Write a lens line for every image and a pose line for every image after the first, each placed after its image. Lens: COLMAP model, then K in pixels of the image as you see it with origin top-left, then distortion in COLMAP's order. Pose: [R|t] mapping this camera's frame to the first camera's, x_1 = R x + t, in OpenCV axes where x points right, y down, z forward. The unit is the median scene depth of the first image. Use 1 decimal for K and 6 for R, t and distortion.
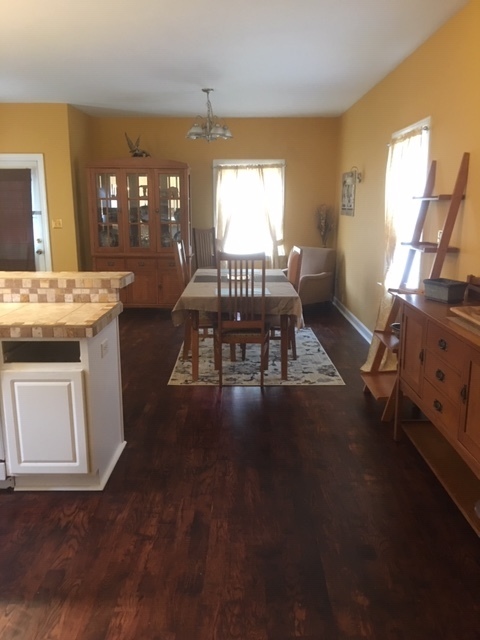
lens RADIAL K [[538.7, 0, 240.0], [0, 538.7, 320.0], [0, 0, 1]] dist [0.048104, -0.005014]
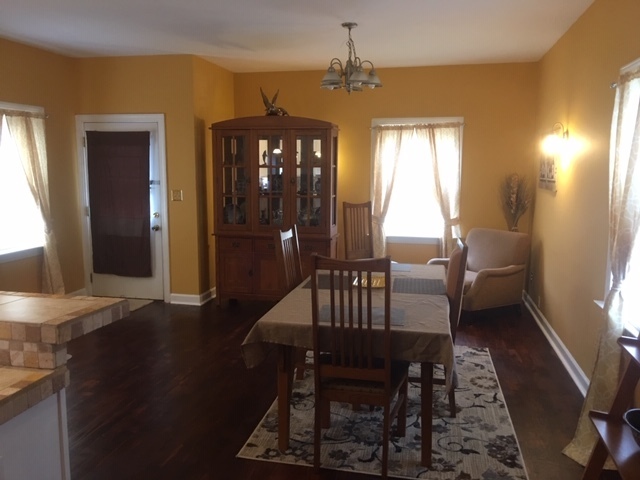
lens RADIAL K [[538.7, 0, 322.6], [0, 538.7, 237.6], [0, 0, 1]] dist [0.048104, -0.005014]
pose [[0.978214, 0.032398, -0.205054, 0.062741], [-0.049592, 0.995618, -0.079277, -0.065155], [0.201587, 0.087719, 0.975535, 0.267834]]
